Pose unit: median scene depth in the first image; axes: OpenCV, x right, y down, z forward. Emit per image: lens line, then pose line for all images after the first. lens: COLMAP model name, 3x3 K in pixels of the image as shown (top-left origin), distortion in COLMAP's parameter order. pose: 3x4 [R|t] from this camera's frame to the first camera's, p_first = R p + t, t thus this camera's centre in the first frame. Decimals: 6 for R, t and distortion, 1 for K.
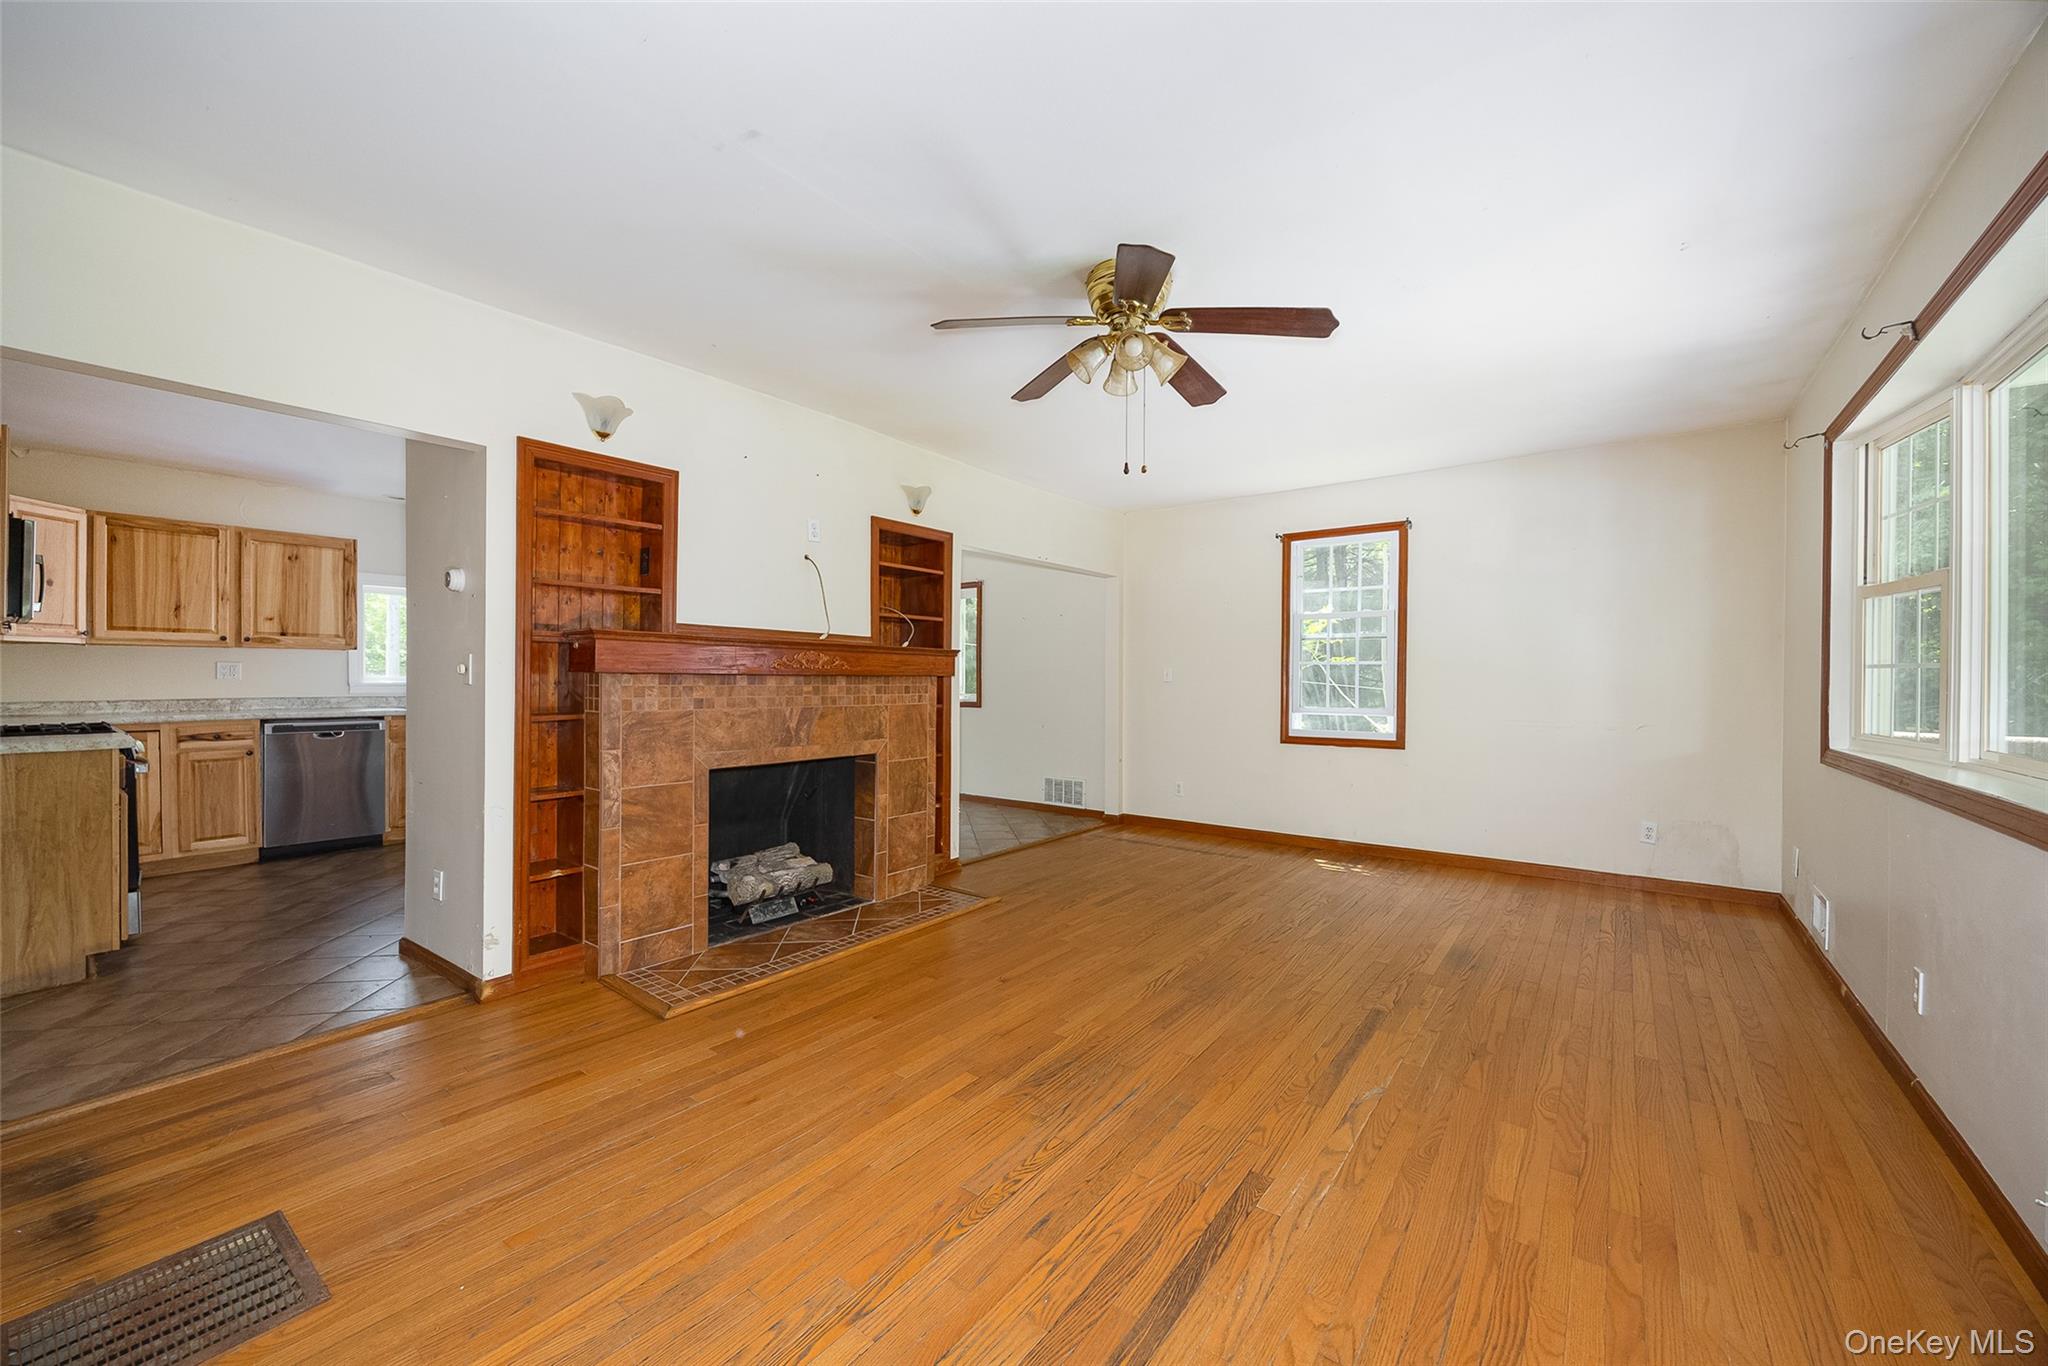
lens RADIAL K [[779.1, 0, 1028.7], [0, 779.1, 676.3], [0, 0, 1]] dist [-0.002735, -0.000200]
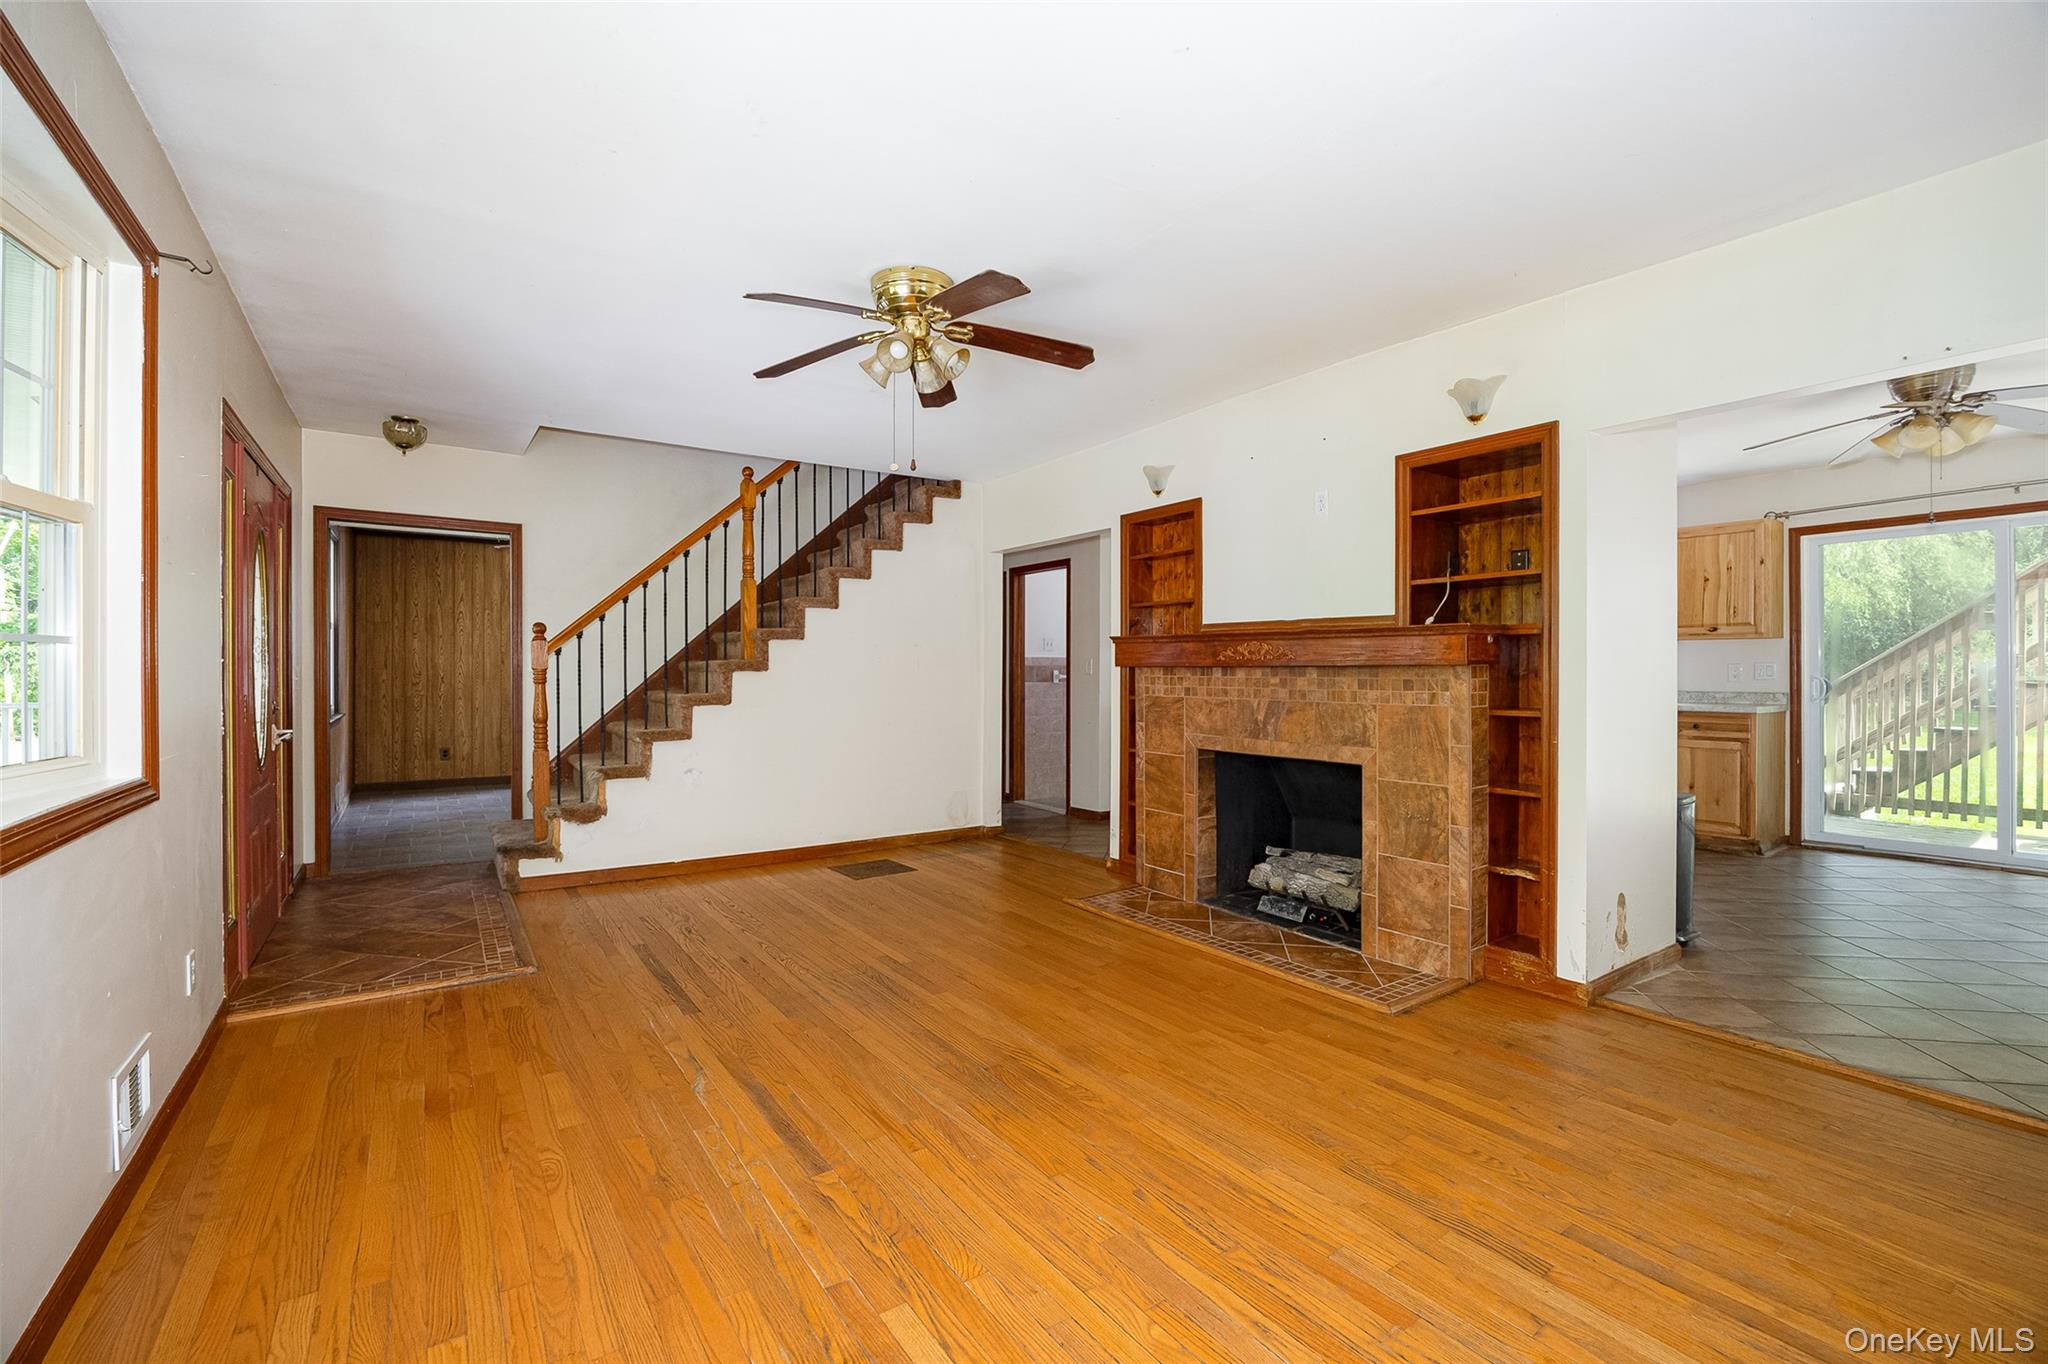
lens RADIAL K [[883.5, 0, 1023.5], [0, 883.5, 667.1], [0, 0, 1]] dist [-0.026785, 0.000102]
pose [[-0.312978, -0.007896, -0.949727, 0.862384], [0.002428, 0.999956, -0.009113, 0.008606], [0.949757, -0.005158, -0.312945, 1.091828]]
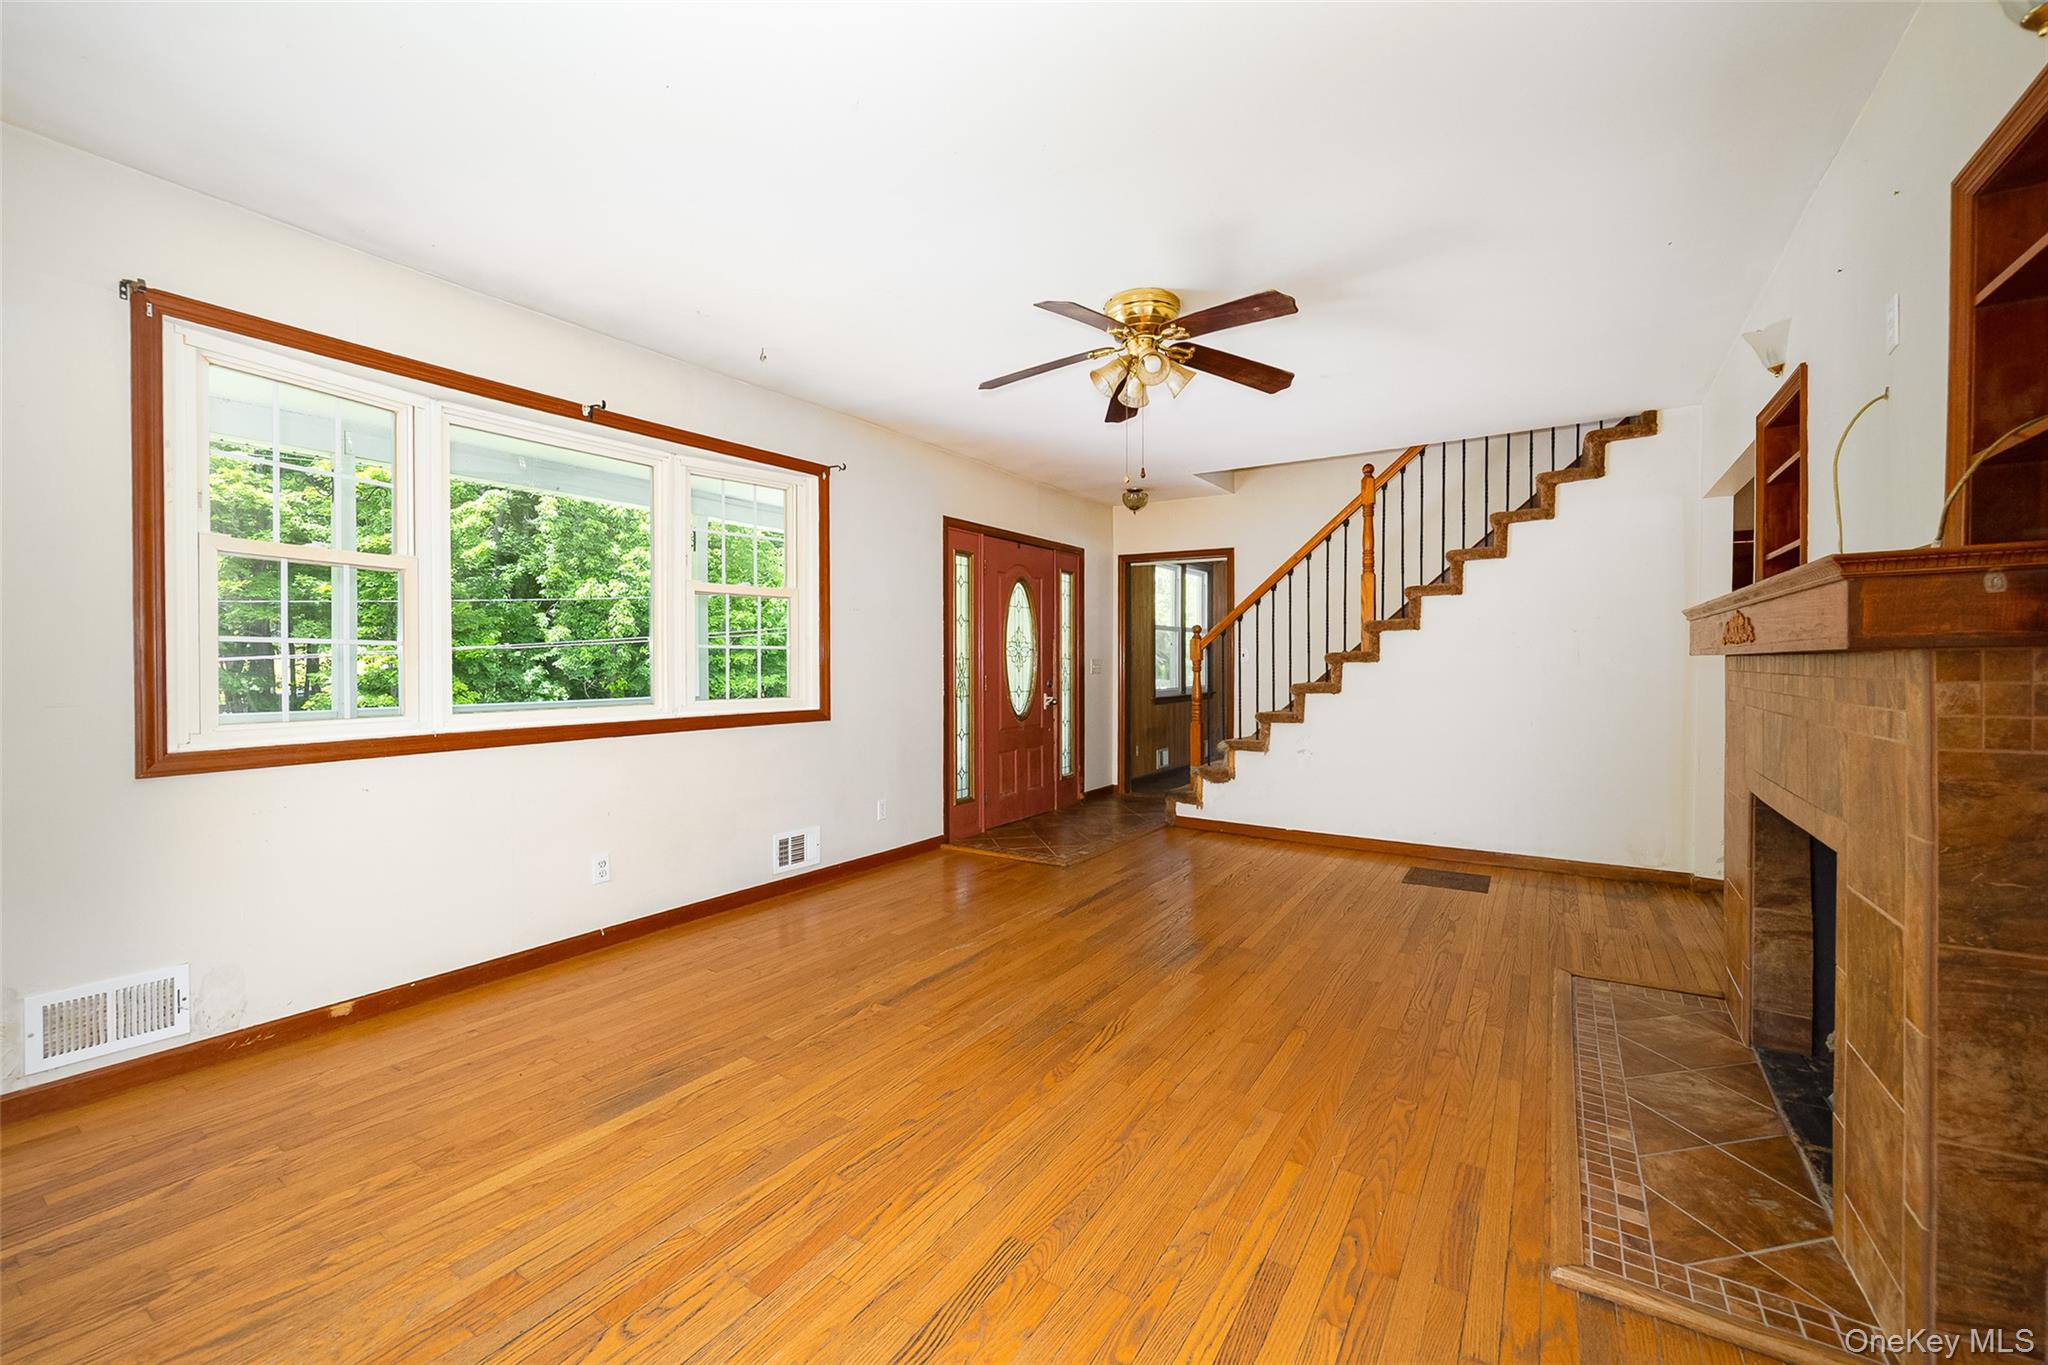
lens RADIAL K [[814.0, 0, 1028.4], [0, 814.0, 665.8], [0, 0, 1]] dist [-0.003432, -0.000069]
pose [[-0.997814, -0.004030, -0.065967, 0.265879], [-0.004162, 0.999990, 0.001864, 0.007169], [0.065959, 0.002135, -0.997820, 1.575194]]
